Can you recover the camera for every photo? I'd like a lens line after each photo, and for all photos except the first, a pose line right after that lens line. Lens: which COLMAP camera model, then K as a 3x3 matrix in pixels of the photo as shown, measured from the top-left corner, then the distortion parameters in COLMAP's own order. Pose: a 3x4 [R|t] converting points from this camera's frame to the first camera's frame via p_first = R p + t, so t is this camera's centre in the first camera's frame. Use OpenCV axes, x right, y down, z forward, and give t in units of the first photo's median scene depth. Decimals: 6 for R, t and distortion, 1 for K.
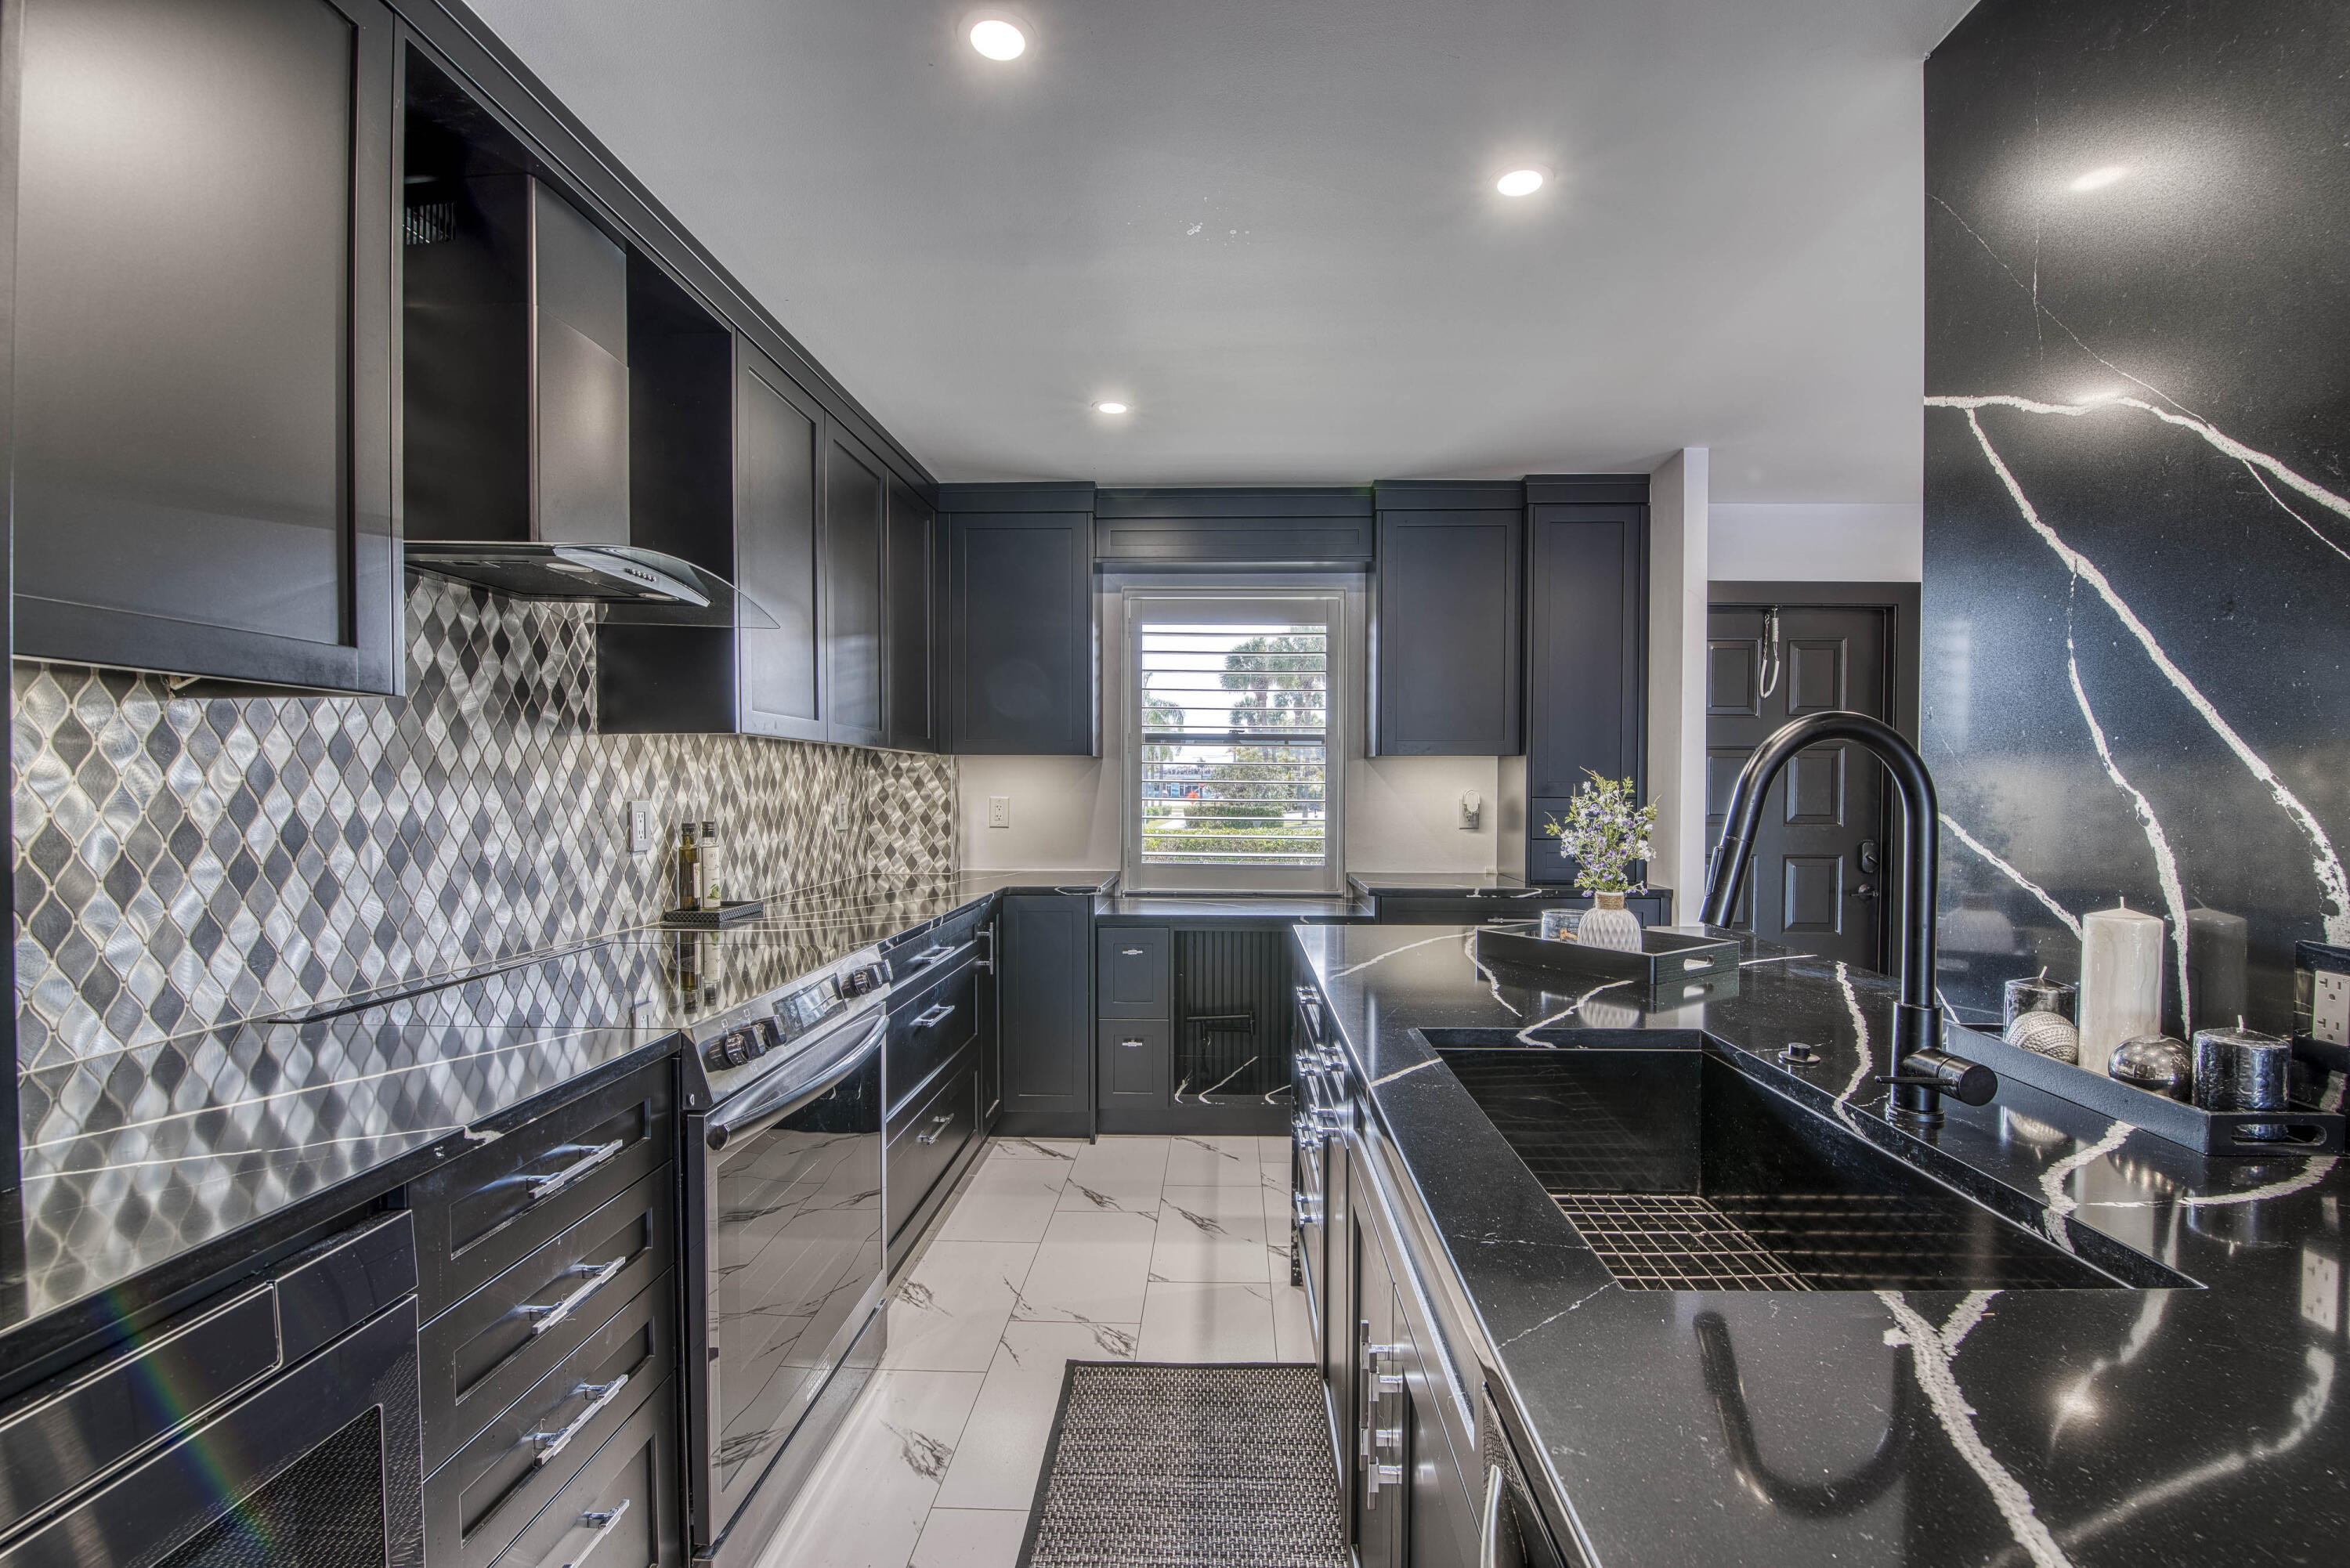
lens RADIAL K [[1013.8, 0, 1203.4], [0, 1013.8, 805.3], [0, 0, 1]] dist [-0.003964, -0.008403]
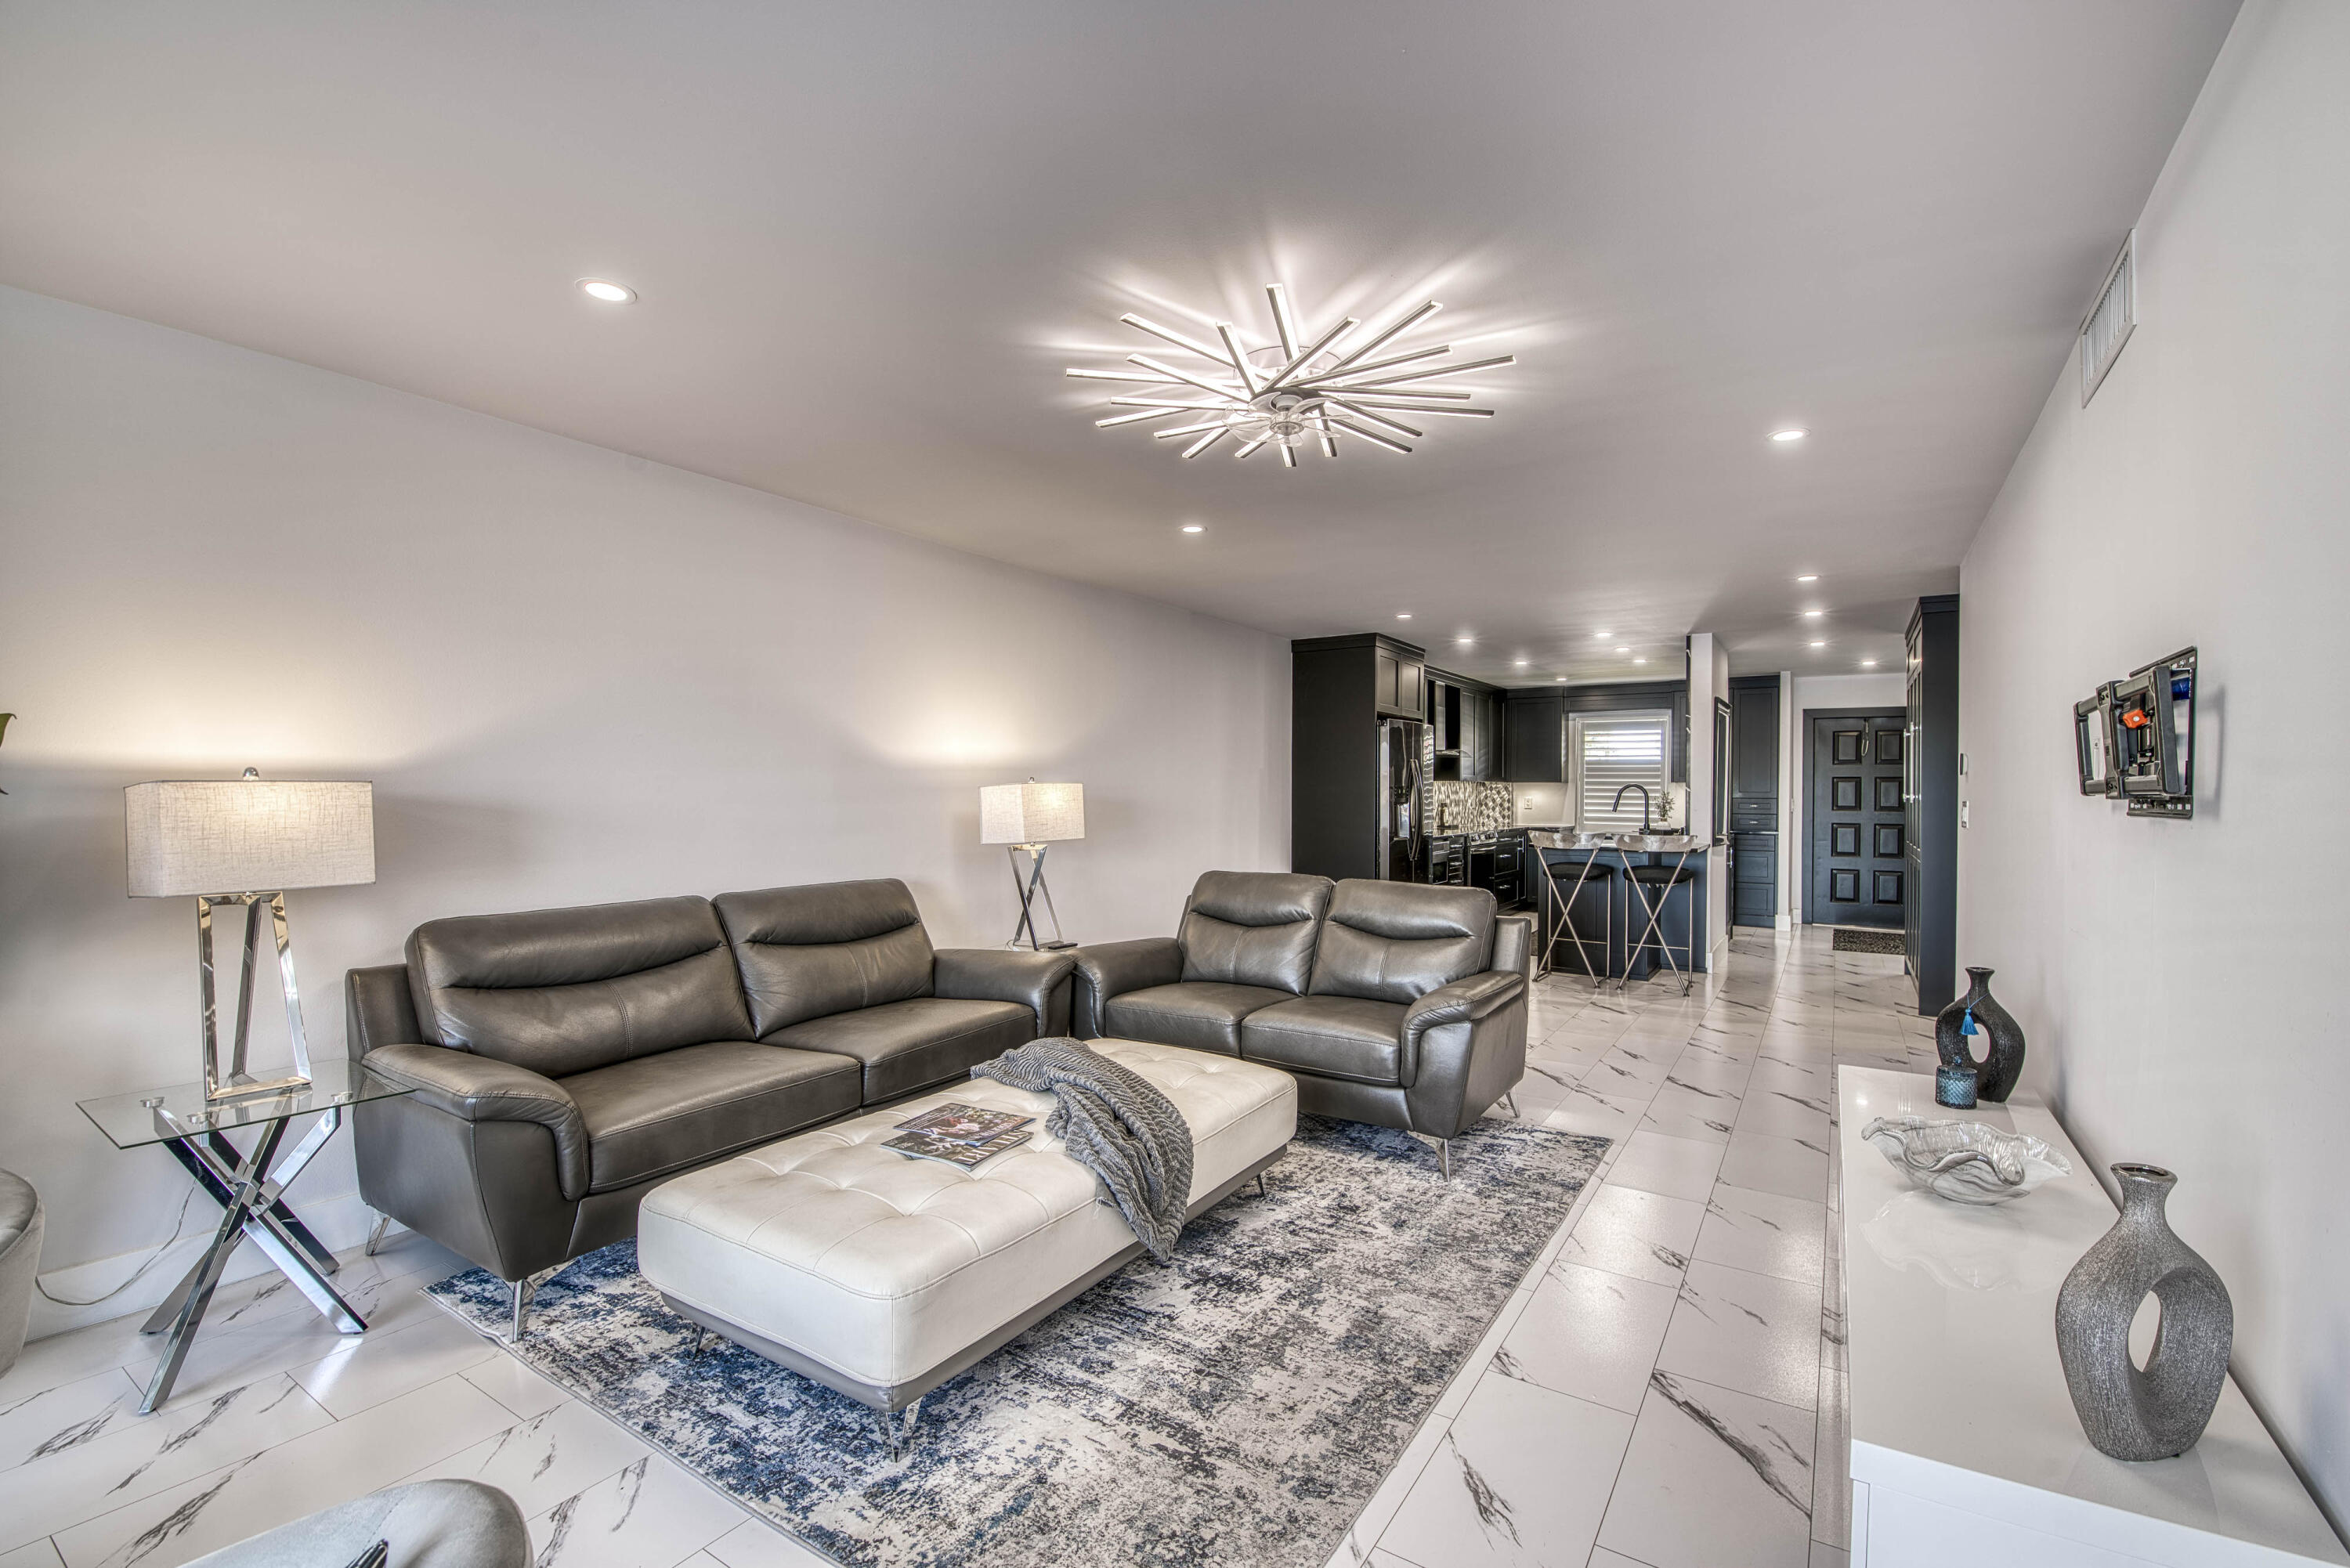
lens RADIAL K [[1013.8, 0, 1203.7], [0, 1013.8, 805.8], [0, 0, 1]] dist [-0.003964, -0.008403]
pose [[0.861354, 0.007452, -0.507950, 0.665381], [-0.010963, 0.999932, -0.003920, 0.052703], [0.507886, 0.008945, 0.861378, -2.762391]]
